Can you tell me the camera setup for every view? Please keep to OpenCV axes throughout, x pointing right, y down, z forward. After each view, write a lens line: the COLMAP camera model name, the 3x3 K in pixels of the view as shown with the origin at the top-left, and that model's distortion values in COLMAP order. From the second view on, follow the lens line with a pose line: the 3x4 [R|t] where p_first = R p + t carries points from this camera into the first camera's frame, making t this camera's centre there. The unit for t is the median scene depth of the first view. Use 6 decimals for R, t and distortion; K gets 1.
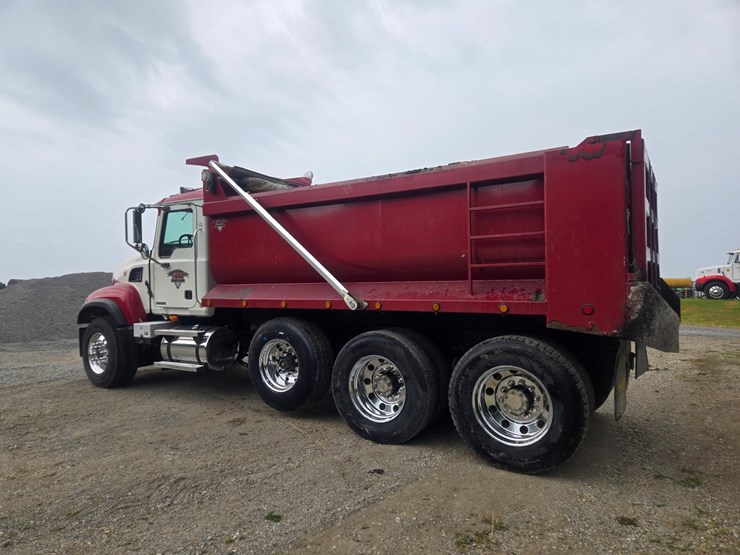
lens RADIAL K [[500.5, 0, 360.0], [0, 500.5, 269.3], [0, 0, 1]] dist [0.091073, -0.067260]
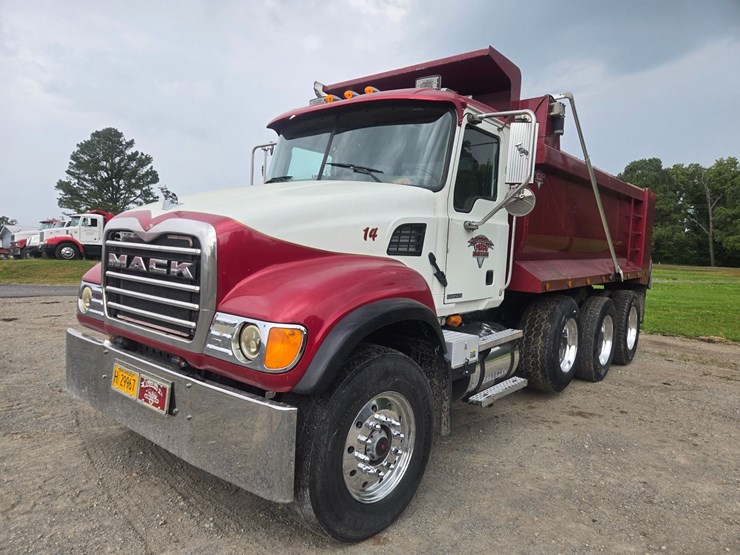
lens RADIAL K [[494.3, 0, 371.4], [0, 494.3, 279.9], [0, 0, 1]] dist [0.083619, -0.058433]
pose [[0.101466, -0.054979, 0.993319, -1.297405], [-0.051827, 0.996824, 0.060467, 0.032011], [-0.993488, -0.057616, 0.098294, 1.459581]]
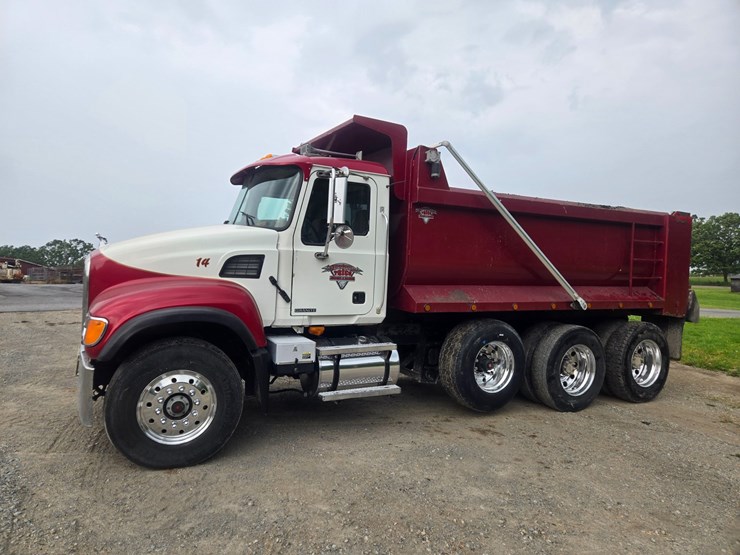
lens RADIAL K [[498.0, 0, 365.1], [0, 498.0, 268.7], [0, 0, 1]] dist [0.087383, -0.061804]
pose [[0.480177, 0.019398, 0.876957, -1.336101], [-0.058818, 0.998217, 0.010126, -0.001597], [-0.875197, -0.056443, 0.480462, 0.853829]]
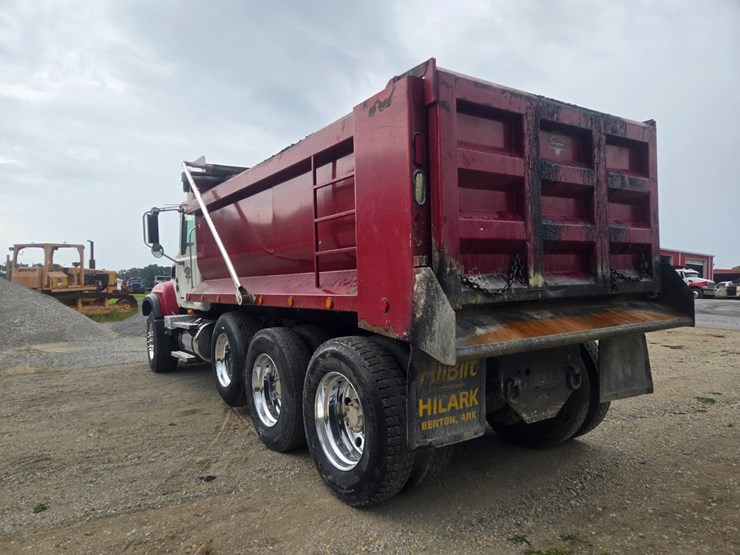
lens RADIAL K [[499.4, 0, 357.7], [0, 499.4, 277.9], [0, 0, 1]] dist [0.096506, -0.068084]
pose [[0.915687, -0.013549, -0.401665, 0.551725], [0.022656, 0.999582, 0.017932, 0.017937], [0.401254, -0.025520, 0.915611, 0.220103]]
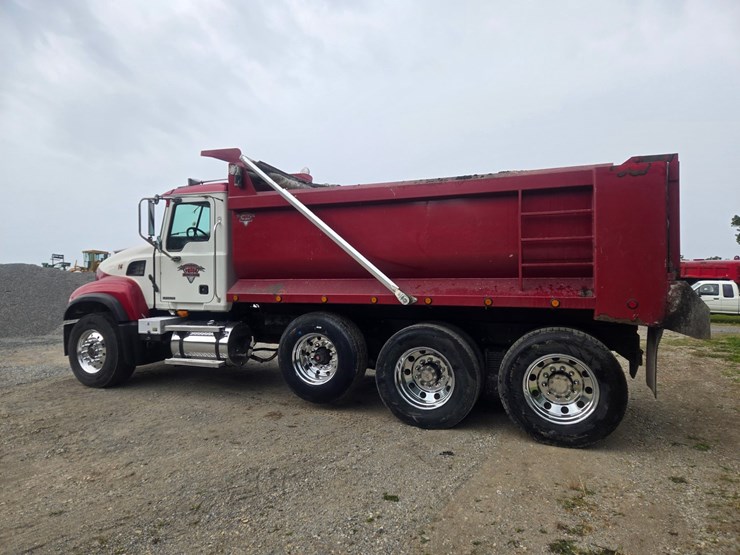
lens RADIAL K [[498.4, 0, 365.7], [0, 498.4, 264.5], [0, 0, 1]] dist [0.089466, -0.064611]
pose [[0.982456, 0.013087, 0.186036, -0.286217], [-0.013104, 0.999913, -0.001138, -0.002003], [-0.186035, -0.001319, 0.982542, -0.025186]]
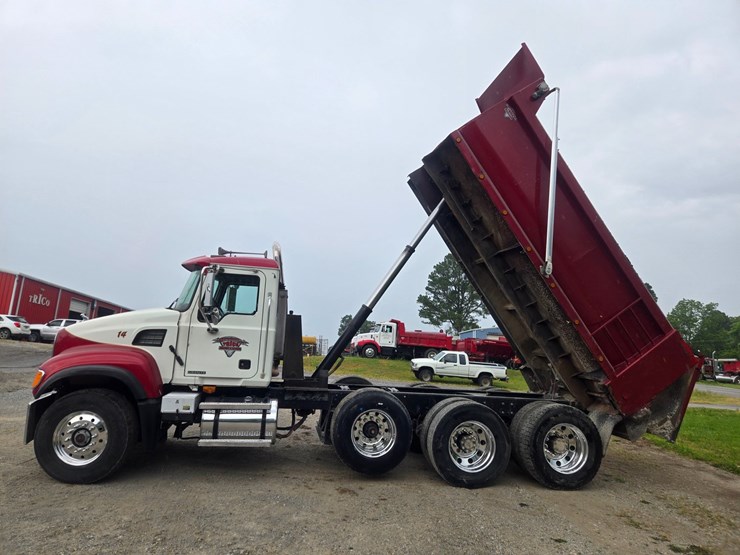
lens RADIAL K [[498.4, 0, 365.7], [0, 498.4, 264.5], [0, 0, 1]] dist [0.089466, -0.064611]
pose [[0.728112, 0.148762, 0.669121, -1.131792], [-0.079928, 0.987933, -0.132667, -0.039673], [-0.680782, 0.043115, 0.731216, 0.181014]]
